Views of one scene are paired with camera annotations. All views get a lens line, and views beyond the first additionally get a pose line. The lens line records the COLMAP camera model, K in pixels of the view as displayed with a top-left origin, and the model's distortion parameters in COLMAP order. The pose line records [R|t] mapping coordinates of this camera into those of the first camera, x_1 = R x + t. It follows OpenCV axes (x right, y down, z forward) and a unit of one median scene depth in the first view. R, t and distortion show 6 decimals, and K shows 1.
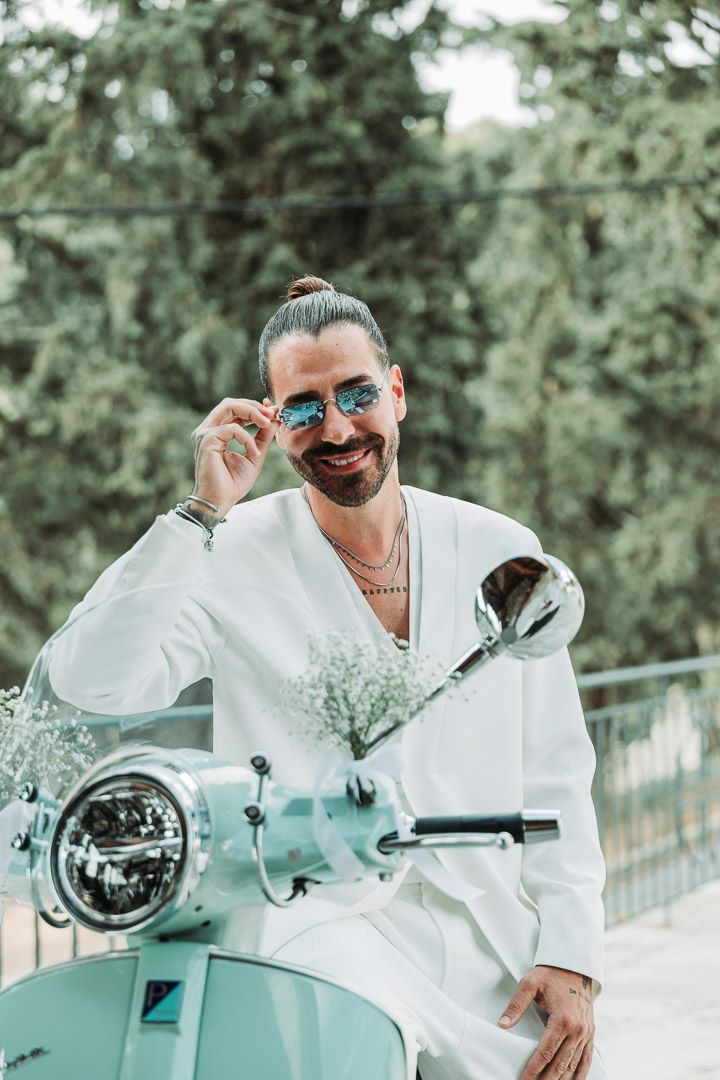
lens RADIAL K [[2163.6, 0, 359.8], [0, 2163.6, 535.4], [0, 0, 1]] dist [-0.065226, 0.000000]
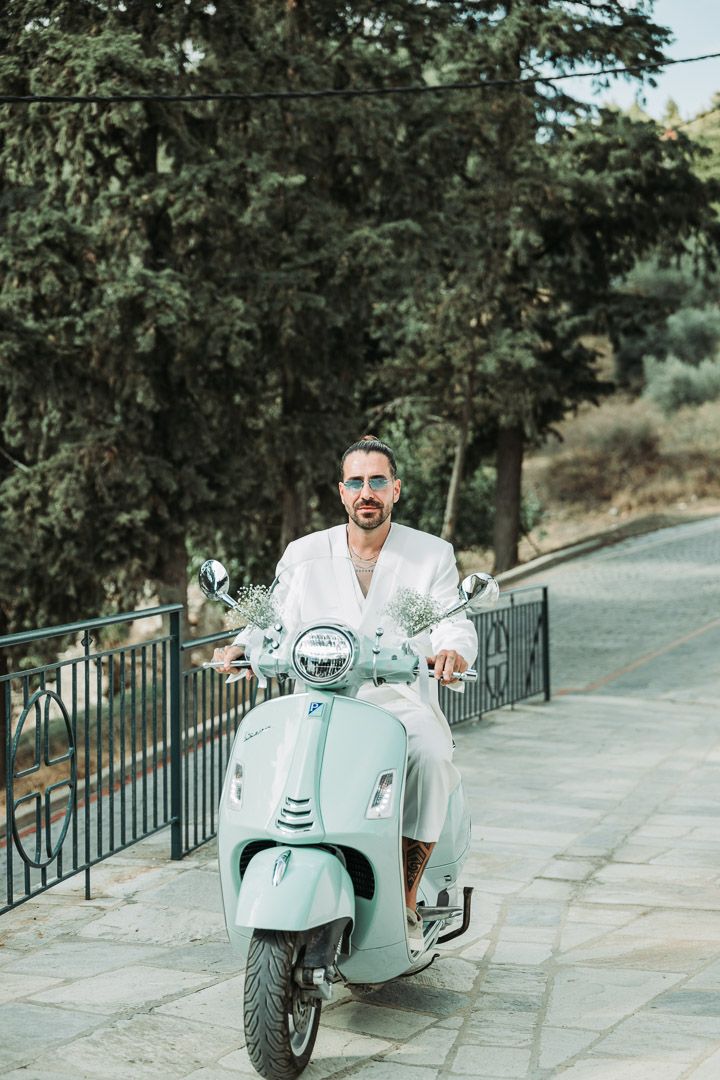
lens RADIAL K [[2048.1, 0, 379.6], [0, 2048.1, 563.8], [0, 0, 1]] dist [0.019647, 0.000000]
pose [[0.959998, 0.001859, 0.280001, 0.031713], [-0.013710, 0.999091, 0.040371, -0.002247], [-0.279671, -0.042595, 0.959151, 0.096350]]
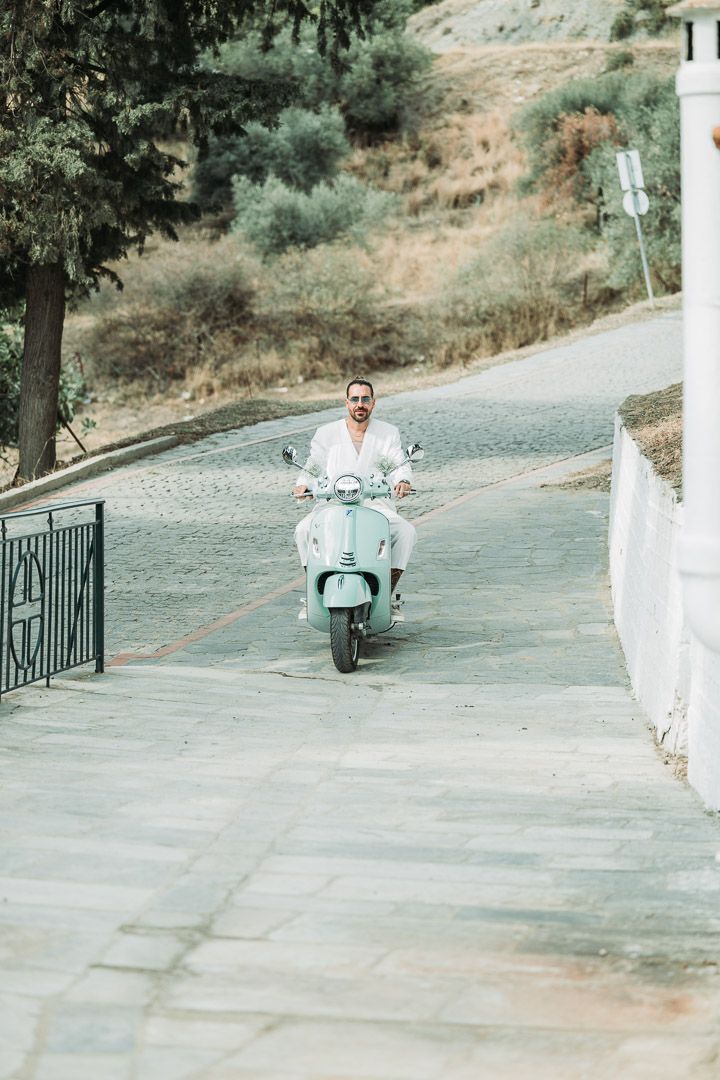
lens RADIAL K [[2903.1, 0, 356.6], [0, 2903.1, 542.1], [0, 0, 1]] dist [0.057406, 0.000000]
pose [[0.896848, 0.009966, 0.442227, 0.049560], [-0.041126, 0.997294, 0.060929, 0.000969], [-0.440423, -0.072831, 0.894831, 0.158267]]
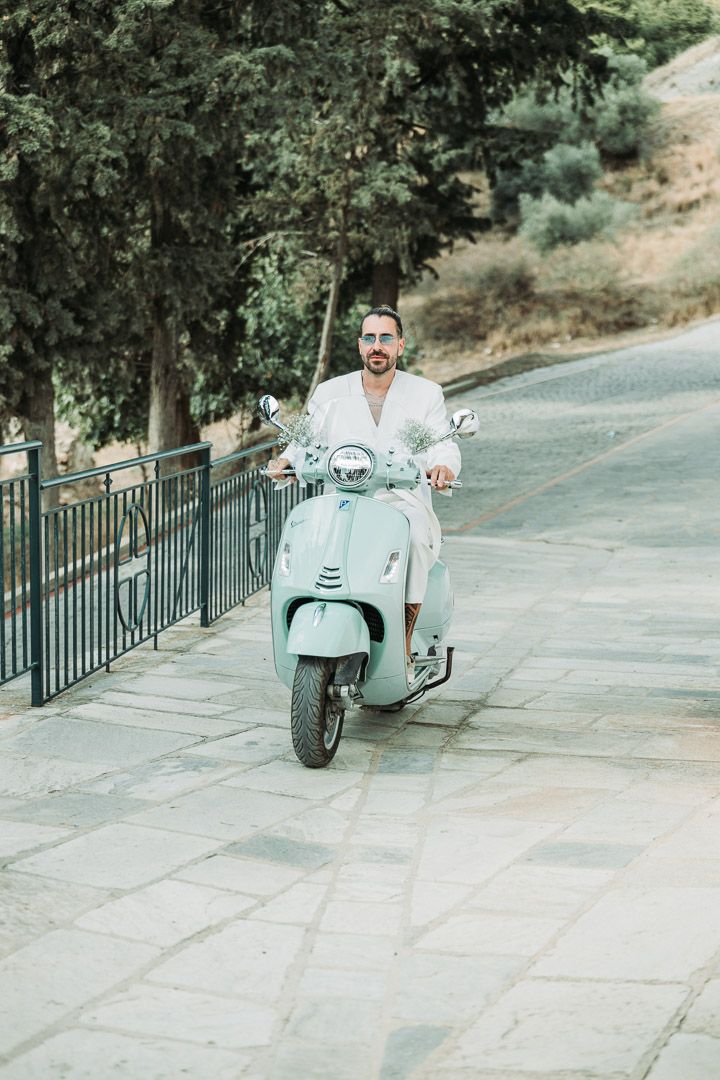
lens RADIAL K [[2048.1, 0, 361.5], [0, 2048.1, 544.2], [0, 0, 1]] dist [0.019647, 0.000000]
pose [[0.943983, -0.017426, 0.329535, 0.038996], [-0.019376, 0.993955, 0.108063, -0.000582], [-0.329426, -0.108394, 0.937939, 0.115679]]
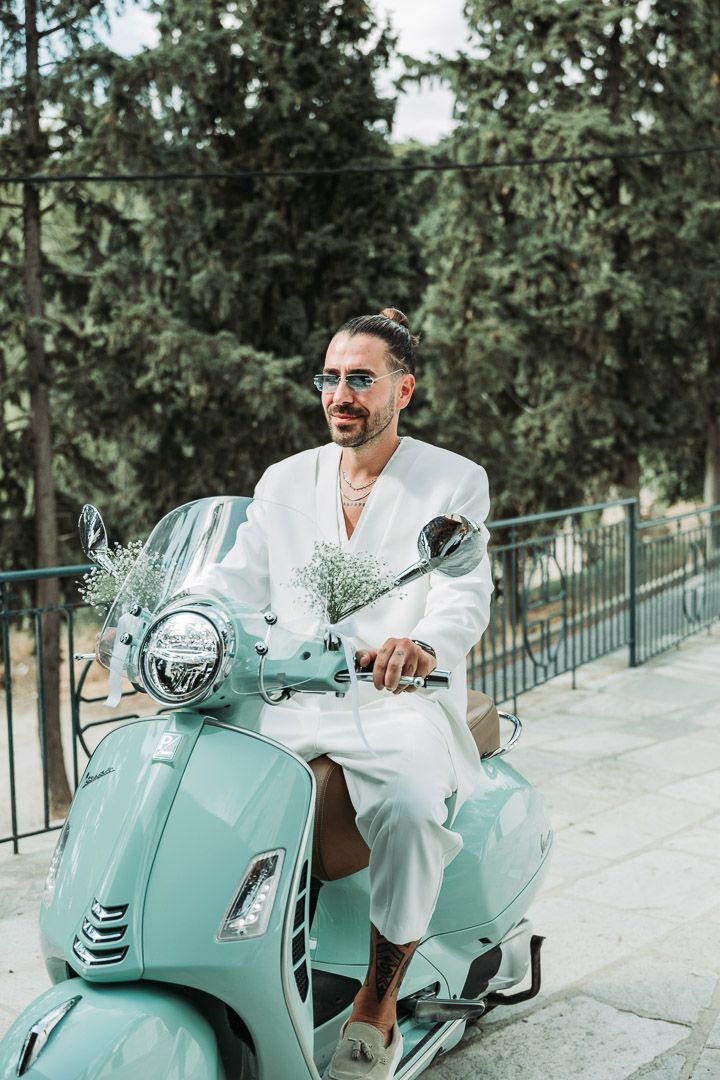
lens RADIAL K [[1418.2, 0, 395.2], [0, 1418.2, 539.6], [0, 0, 1]] dist [-0.004469, 0.000000]
pose [[0.999819, -0.003927, 0.018605, 0.026759], [0.002305, 0.996257, 0.086409, -0.001758], [-0.018874, -0.086350, 0.996086, 0.068811]]
